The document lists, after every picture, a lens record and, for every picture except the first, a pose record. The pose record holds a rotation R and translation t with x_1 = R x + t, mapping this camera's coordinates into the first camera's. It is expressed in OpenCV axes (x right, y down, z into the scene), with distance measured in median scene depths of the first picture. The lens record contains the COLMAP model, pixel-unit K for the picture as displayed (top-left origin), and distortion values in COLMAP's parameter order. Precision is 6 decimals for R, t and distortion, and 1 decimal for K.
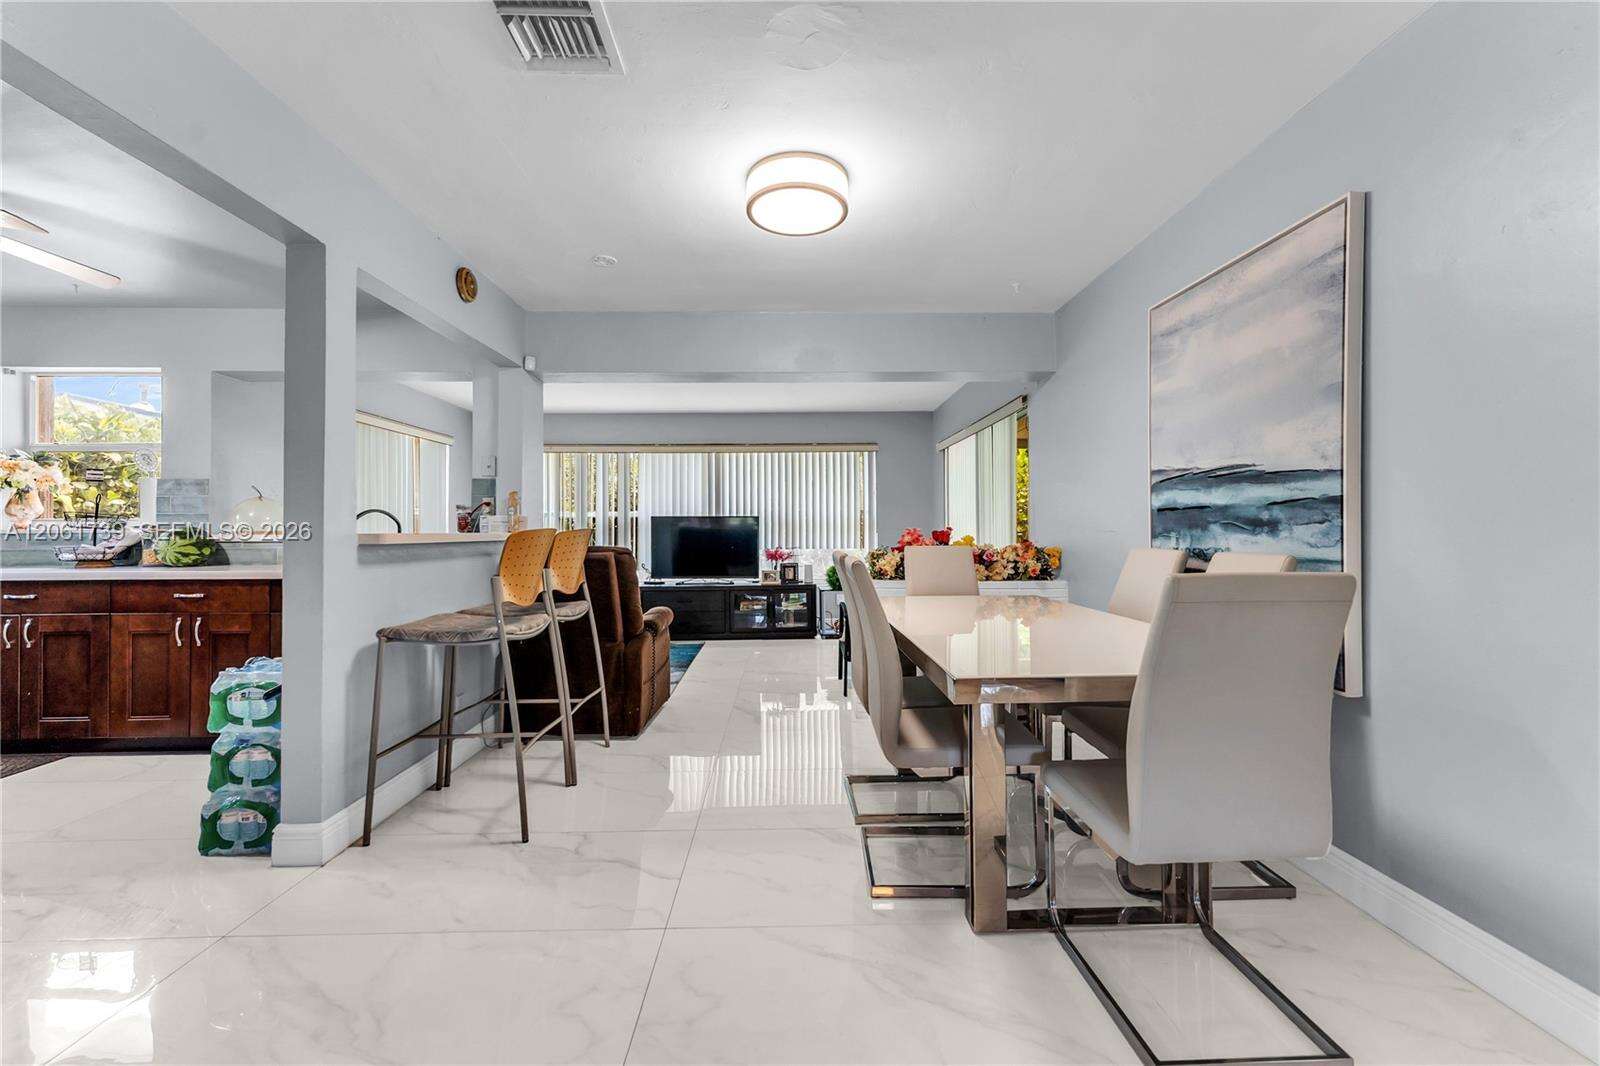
lens RADIAL K [[659.8, 0, 801.7], [0, 659.8, 524.2], [0, 0, 1]] dist [0.003931, 0.000354]
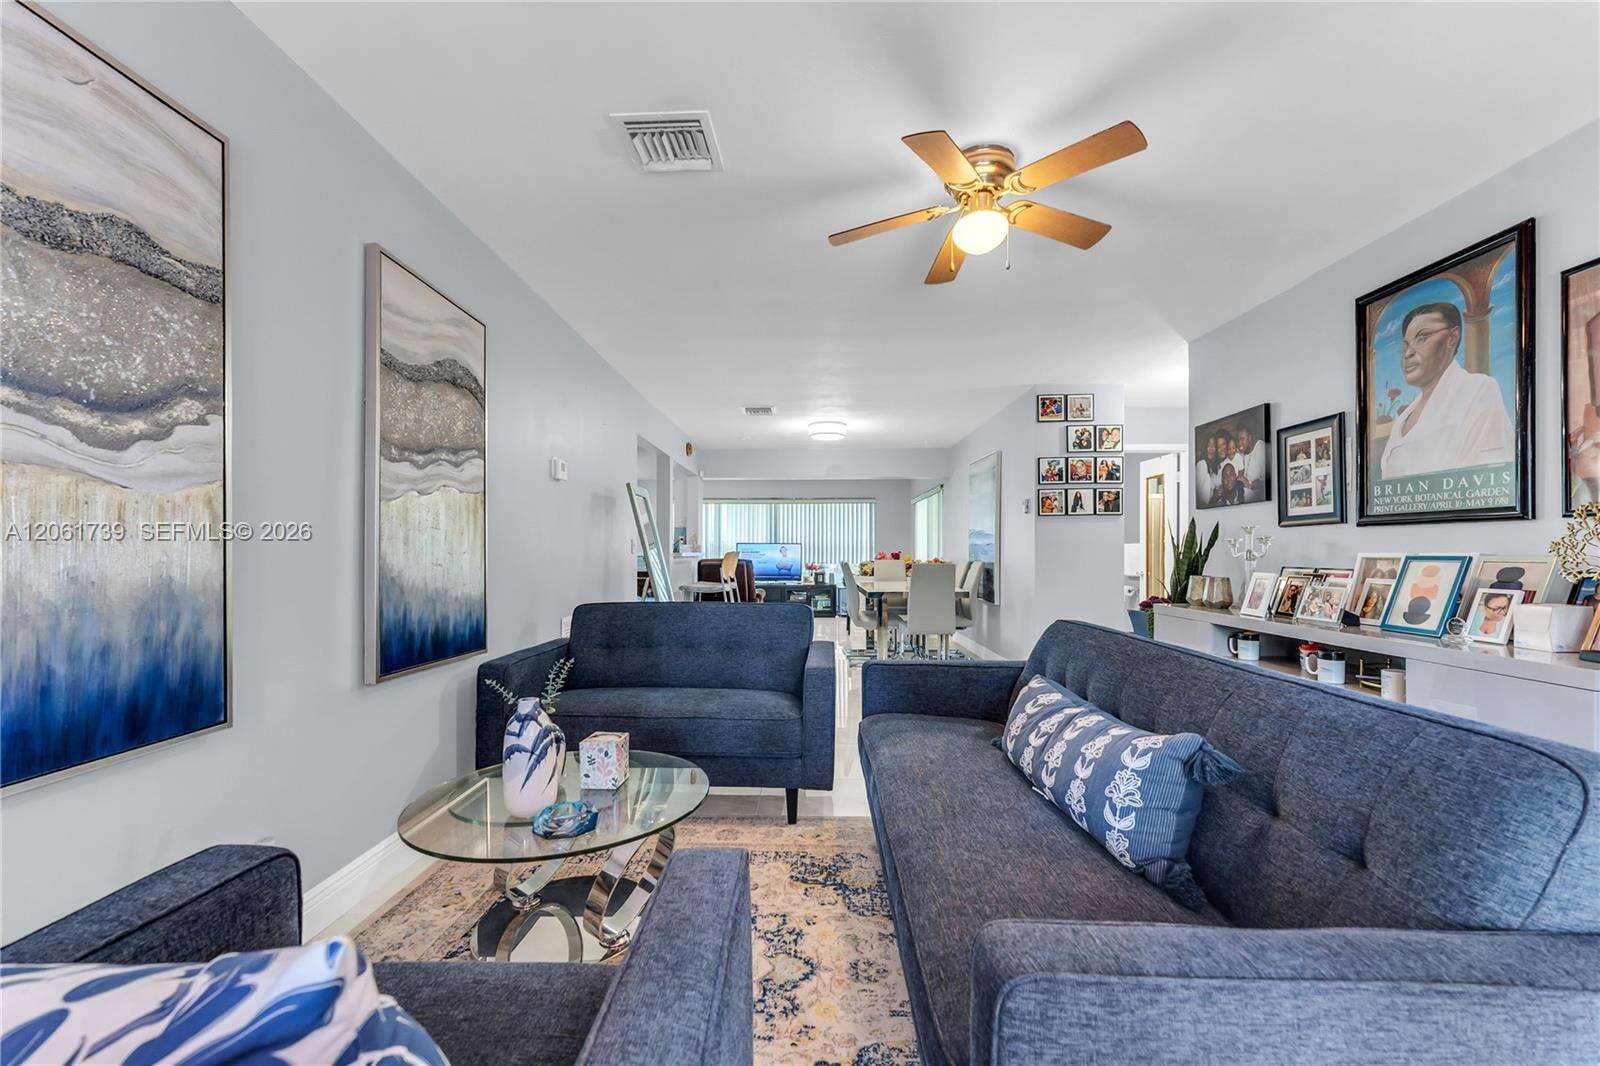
lens RADIAL K [[647.6, 0, 799.3], [0, 647.6, 555.0], [0, 0, 1]] dist [0.001274, 0.000001]
pose [[0.999070, 0.006850, -0.042563, -0.003588], [-0.006209, 0.999866, 0.015168, -0.015677], [0.042661, -0.014889, 0.998979, -1.312028]]
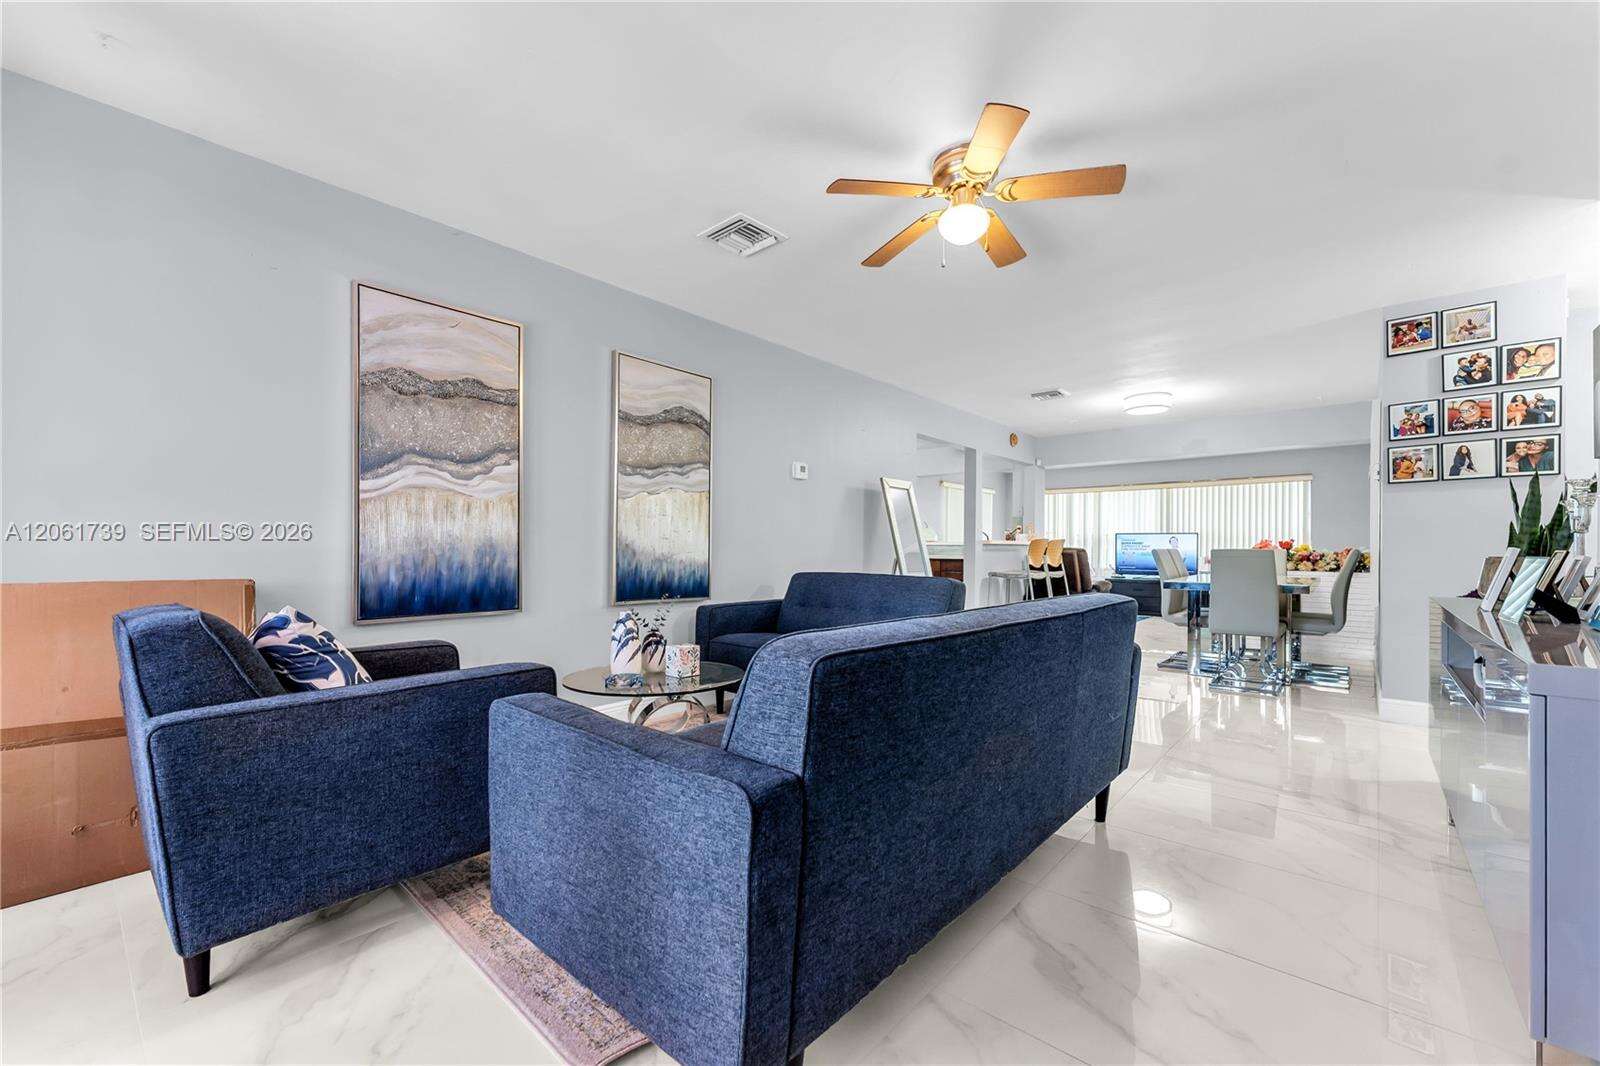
lens RADIAL K [[649.2, 0, 798.3], [0, 649.2, 550.2], [0, 0, 1]] dist [0.005448, -0.000038]
pose [[0.738597, 0.010792, -0.674061, 0.519223], [-0.001442, 0.999895, 0.014428, 0.013162], [0.674146, -0.009684, 0.738535, -1.293737]]
